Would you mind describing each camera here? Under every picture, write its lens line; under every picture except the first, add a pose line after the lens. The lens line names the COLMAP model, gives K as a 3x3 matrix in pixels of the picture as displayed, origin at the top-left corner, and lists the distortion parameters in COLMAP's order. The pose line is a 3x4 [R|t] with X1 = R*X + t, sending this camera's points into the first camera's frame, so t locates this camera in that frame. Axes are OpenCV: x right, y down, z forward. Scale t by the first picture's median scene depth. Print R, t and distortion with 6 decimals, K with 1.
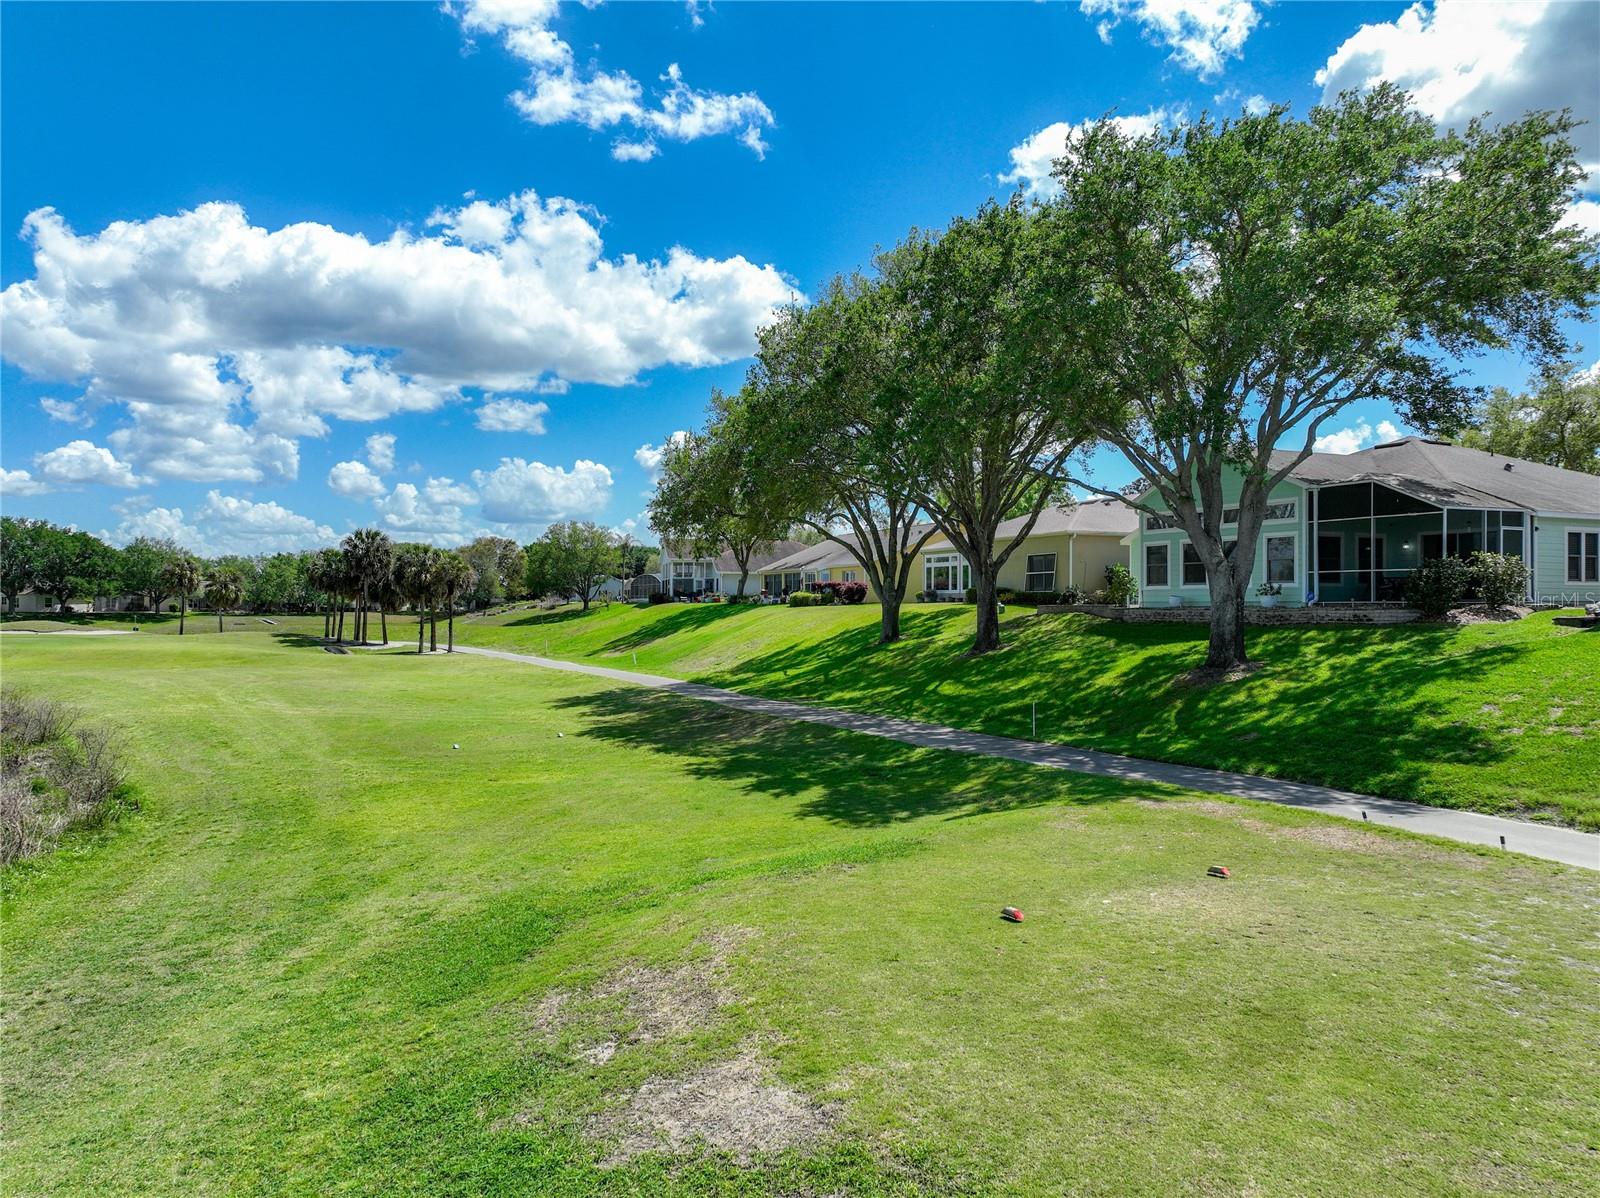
lens RADIAL K [[1142.8, 0, 800.0], [0, 1142.8, 599.0], [0, 0, 1]] dist [0.000844, 0.004305]
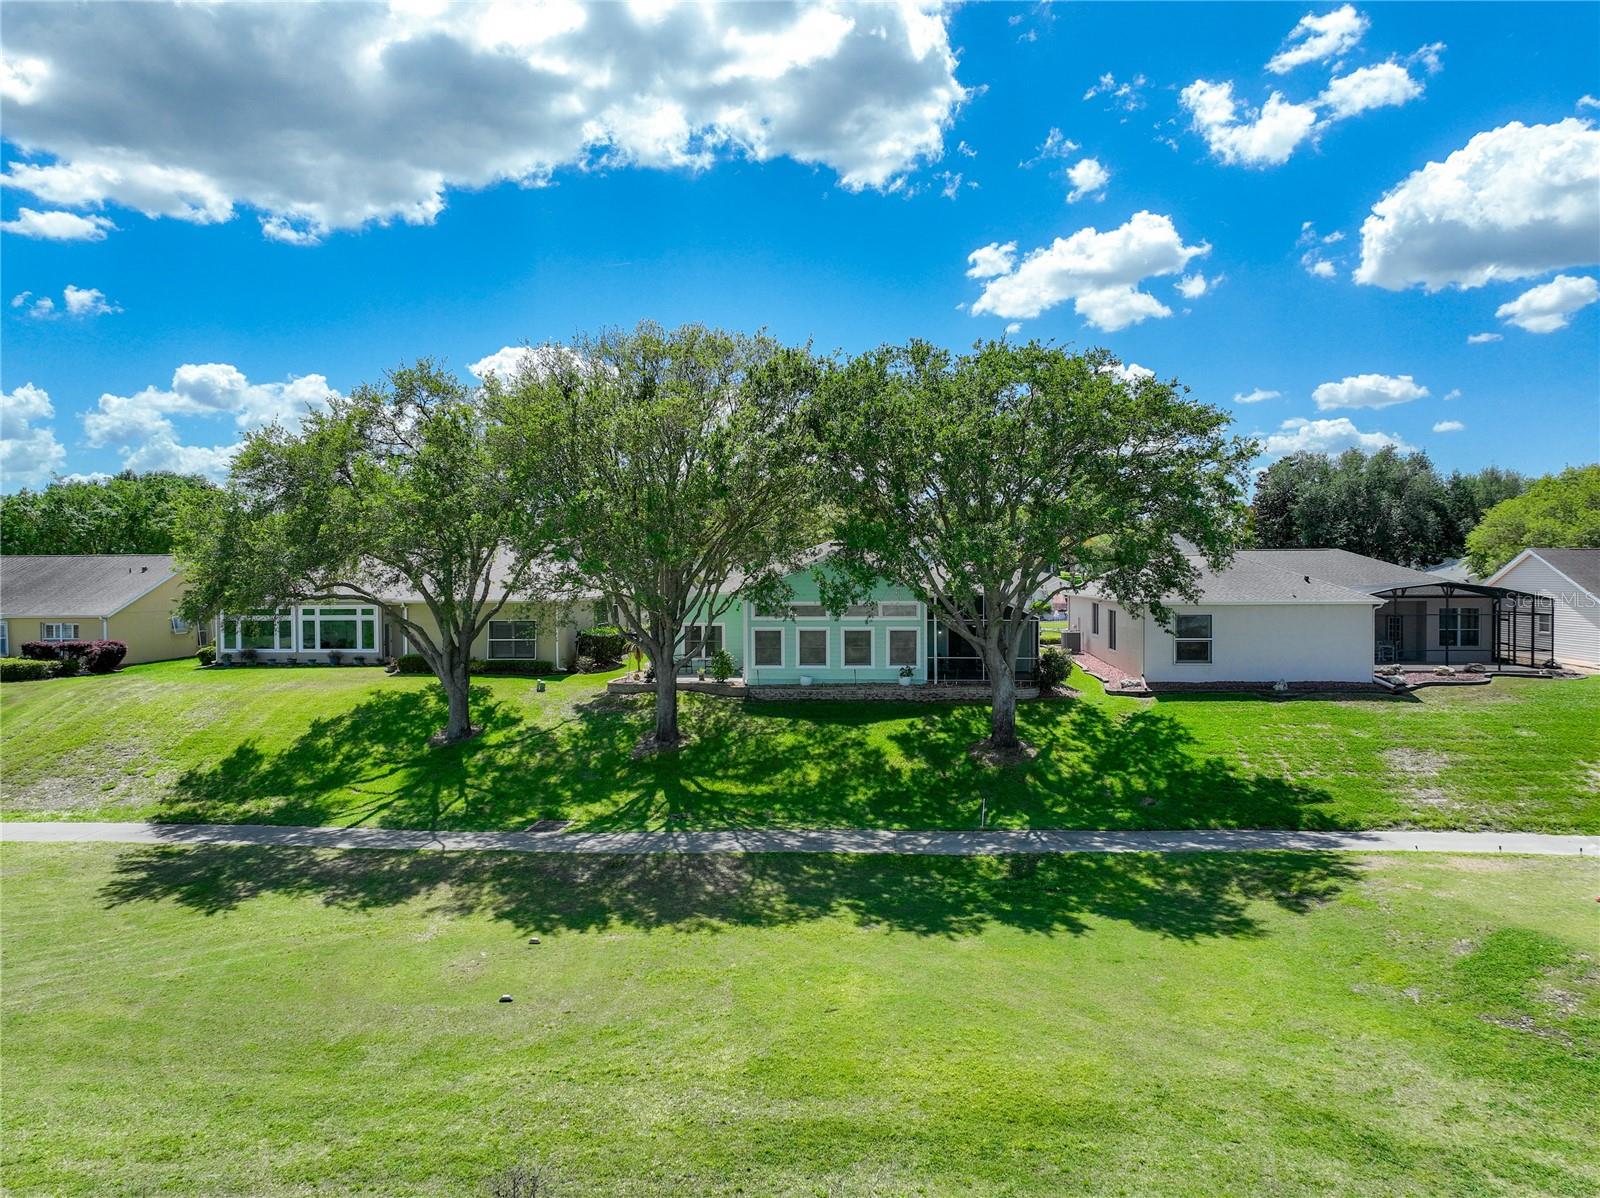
lens RADIAL K [[1123.0, 0, 800.0], [0, 1123.0, 599.0], [0, 0, 1]] dist [0.001170, 0.024778]
pose [[0.488776, -0.024835, 0.872056, -0.660804], [0.001398, 0.999616, 0.027685, -0.109831], [-0.872408, -0.012312, 0.488623, 0.416250]]
